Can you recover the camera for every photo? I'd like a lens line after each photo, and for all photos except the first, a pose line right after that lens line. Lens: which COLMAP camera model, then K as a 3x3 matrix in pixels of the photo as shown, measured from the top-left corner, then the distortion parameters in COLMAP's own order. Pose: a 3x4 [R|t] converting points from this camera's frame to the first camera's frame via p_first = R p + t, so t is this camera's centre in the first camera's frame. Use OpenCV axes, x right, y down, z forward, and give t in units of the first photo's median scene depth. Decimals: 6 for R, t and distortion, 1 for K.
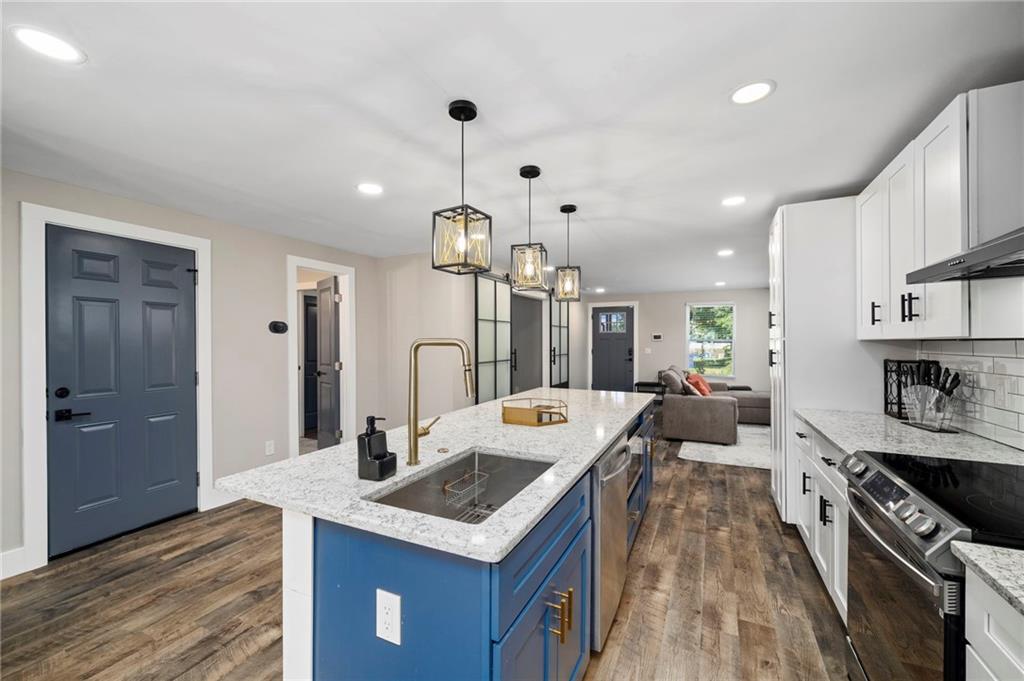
lens RADIAL K [[400.0, 0, 512.5], [0, 400.0, 341.2], [0, 0, 1]] dist [0.000635, 0.000062]
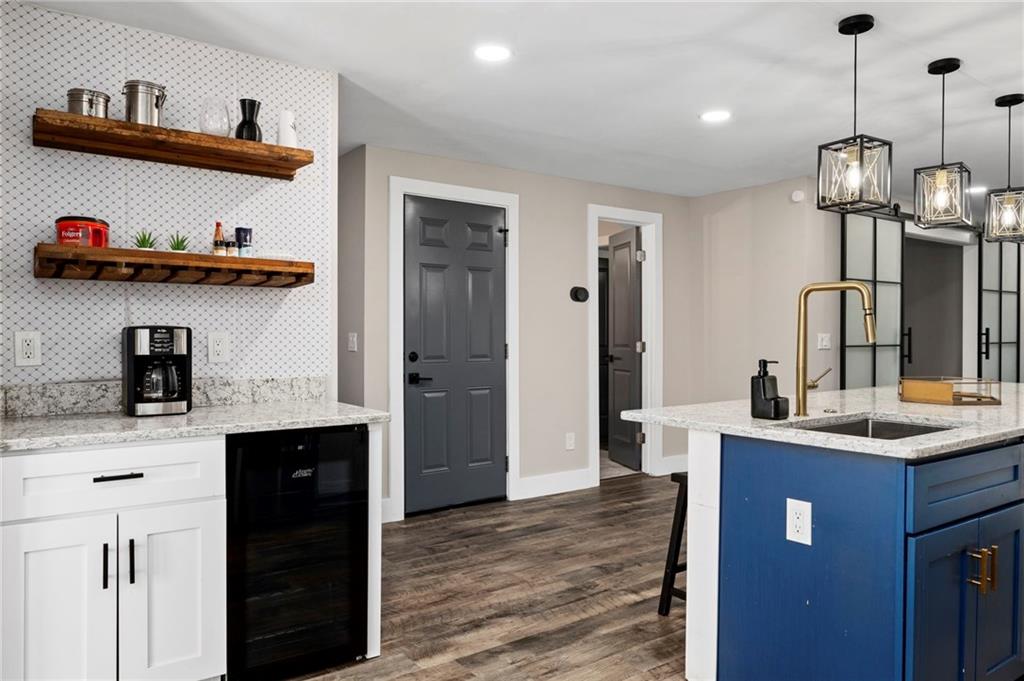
lens RADIAL K [[716.8, 0, 511.2], [0, 716.8, 340.1], [0, 0, 1]] dist [-0.005043, 0.001431]
pose [[0.882817, 0.007550, -0.469657, -0.035058], [-0.004683, 0.999963, 0.007273, 0.070741], [0.469694, -0.004221, 0.882819, -0.508279]]
